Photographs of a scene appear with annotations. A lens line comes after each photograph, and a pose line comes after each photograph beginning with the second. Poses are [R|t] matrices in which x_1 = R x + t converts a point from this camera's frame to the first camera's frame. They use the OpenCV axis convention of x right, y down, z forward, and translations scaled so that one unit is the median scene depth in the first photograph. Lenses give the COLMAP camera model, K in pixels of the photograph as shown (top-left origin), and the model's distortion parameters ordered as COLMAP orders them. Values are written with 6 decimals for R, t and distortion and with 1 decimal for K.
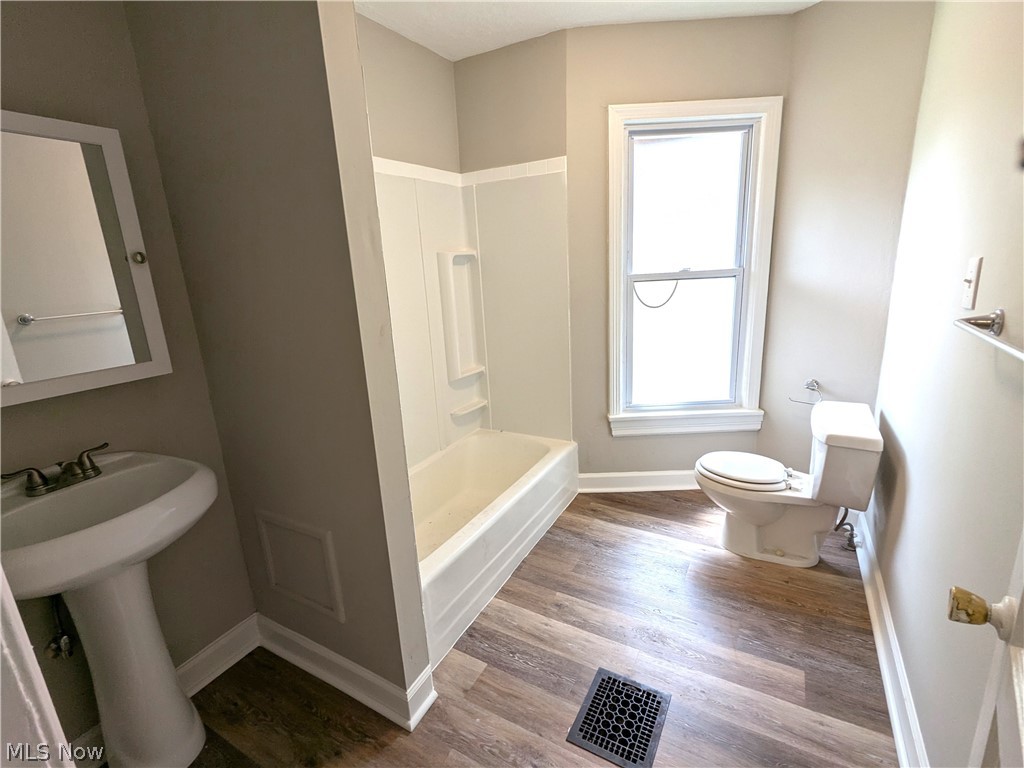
lens RADIAL K [[483.1, 0, 513.4], [0, 483.1, 381.9], [0, 0, 1]] dist [-0.000813, 0.000414]
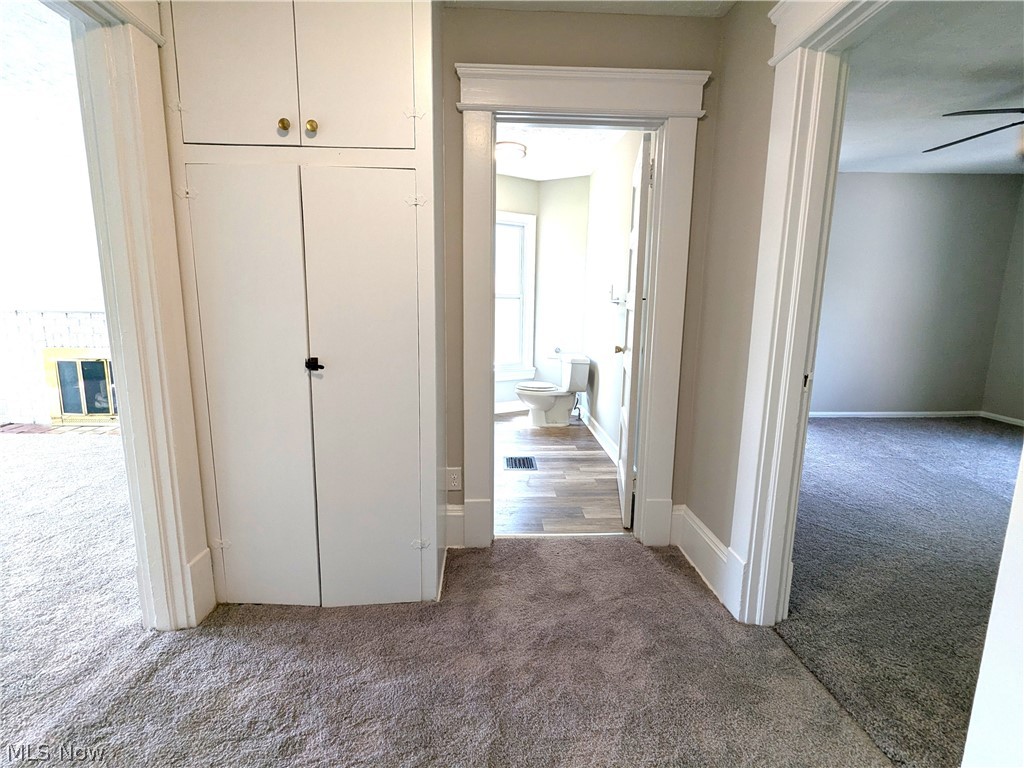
lens RADIAL K [[483.1, 0, 513.4], [0, 483.1, 381.9], [0, 0, 1]] dist [-0.000813, 0.000414]
pose [[0.846628, -0.030012, 0.531339, -0.655817], [0.078983, 0.994438, -0.069682, 0.272085], [-0.526292, 0.100961, 0.844289, -0.652660]]
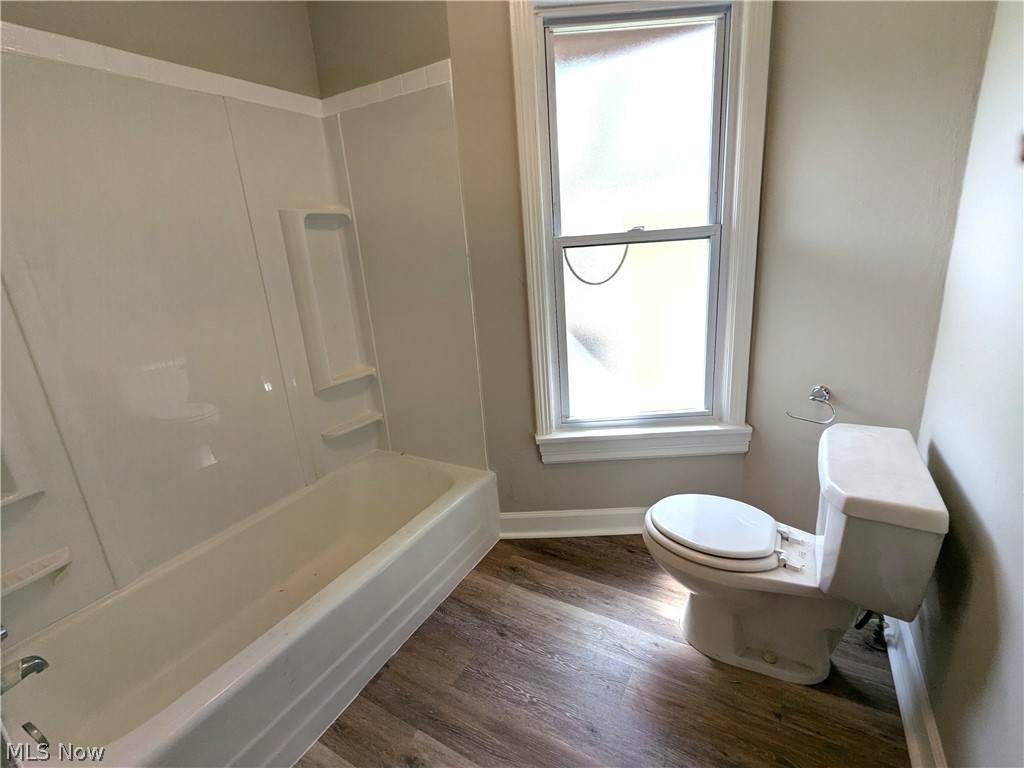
lens RADIAL K [[480.5, 0, 514.1], [0, 480.5, 377.3], [0, 0, 1]] dist [-0.001482, 0.000185]
pose [[0.999749, -0.014475, -0.017098, 0.195566], [0.014919, 0.999548, 0.026109, -0.039938], [0.016712, -0.026358, 0.999513, 0.311950]]
